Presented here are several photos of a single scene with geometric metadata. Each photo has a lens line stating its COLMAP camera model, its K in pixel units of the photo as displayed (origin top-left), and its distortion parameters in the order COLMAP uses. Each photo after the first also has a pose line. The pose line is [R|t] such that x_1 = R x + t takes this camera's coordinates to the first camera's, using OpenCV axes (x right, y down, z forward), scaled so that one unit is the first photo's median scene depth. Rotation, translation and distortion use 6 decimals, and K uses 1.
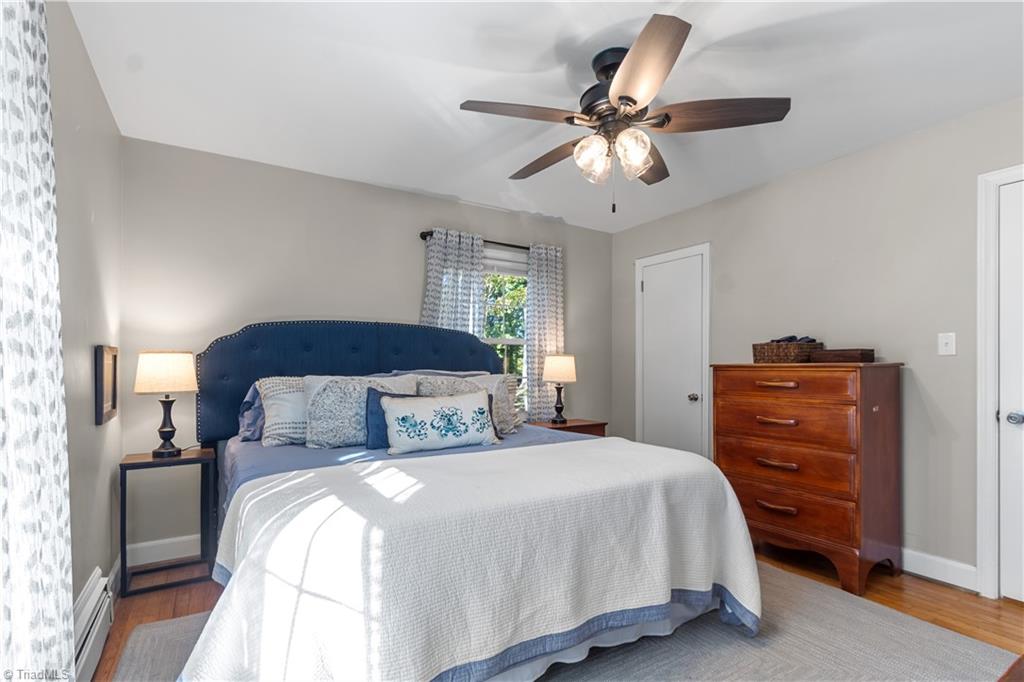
lens RADIAL K [[480.0, 0, 514.4], [0, 480.0, 363.8], [0, 0, 1]] dist [0.000507, -0.000101]
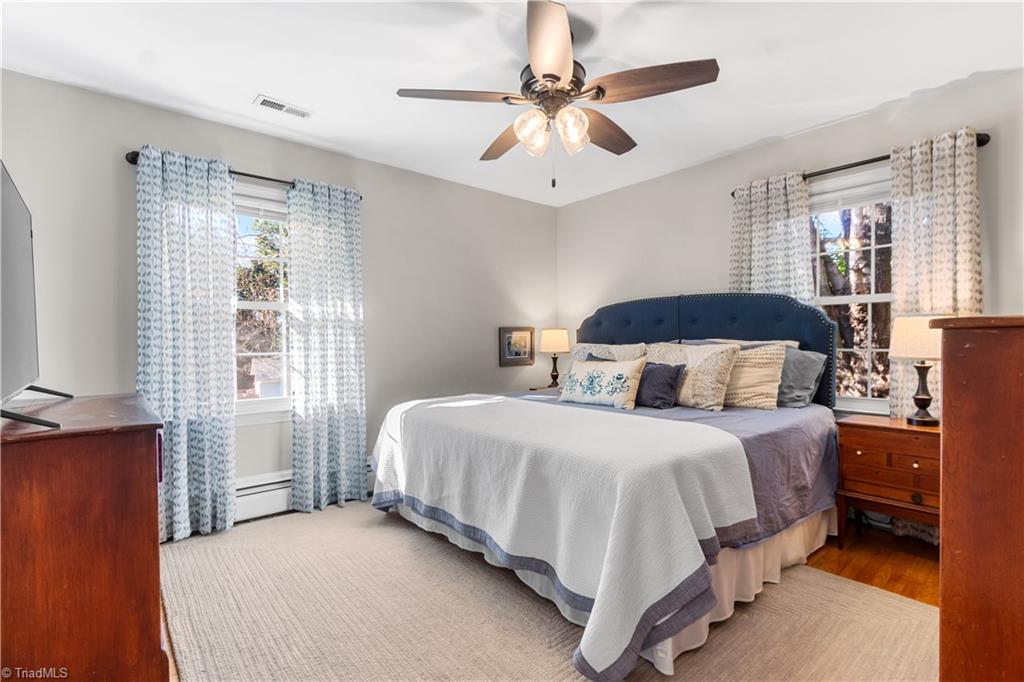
lens RADIAL K [[480.0, 0, 509.0], [0, 480.0, 342.0], [0, 0, 1]] dist [0.000507, -0.000101]
pose [[0.135871, 0.008975, -0.990686, 0.945359], [0.020579, 0.999718, 0.011879, -0.001817], [0.990513, -0.022001, 0.135648, 0.576955]]
